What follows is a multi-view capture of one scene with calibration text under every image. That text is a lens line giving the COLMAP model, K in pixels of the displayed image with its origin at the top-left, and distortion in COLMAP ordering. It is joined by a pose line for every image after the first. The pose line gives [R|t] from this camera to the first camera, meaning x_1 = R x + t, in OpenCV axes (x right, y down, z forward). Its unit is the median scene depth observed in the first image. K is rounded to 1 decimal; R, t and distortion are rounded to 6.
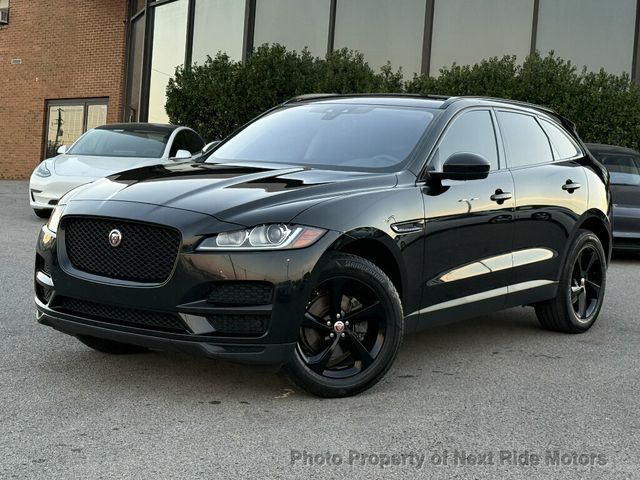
lens RADIAL K [[1139.6, 0, 320.0], [0, 1139.6, 240.0], [0, 0, 1]] dist [0.136983, 0.076822]
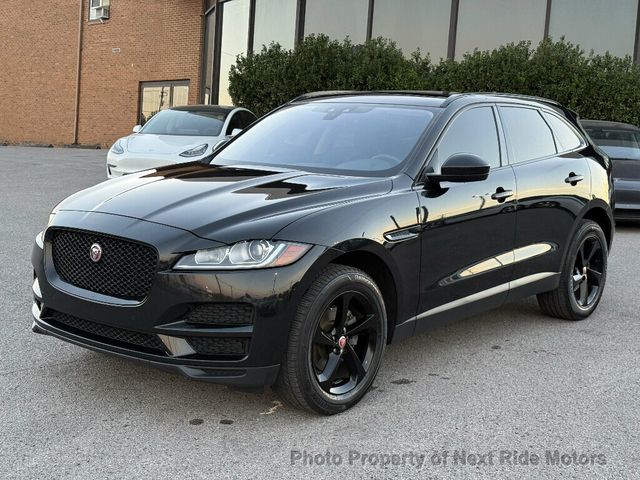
lens RADIAL K [[889.7, 0, 340.4], [0, 889.7, 240.7], [0, 0, 1]] dist [0.095823, 0.065768]
pose [[0.998885, -0.005026, -0.046945, 0.047444], [0.008021, 0.997930, 0.063815, -0.043722], [0.046527, -0.064120, 0.996857, 0.187450]]
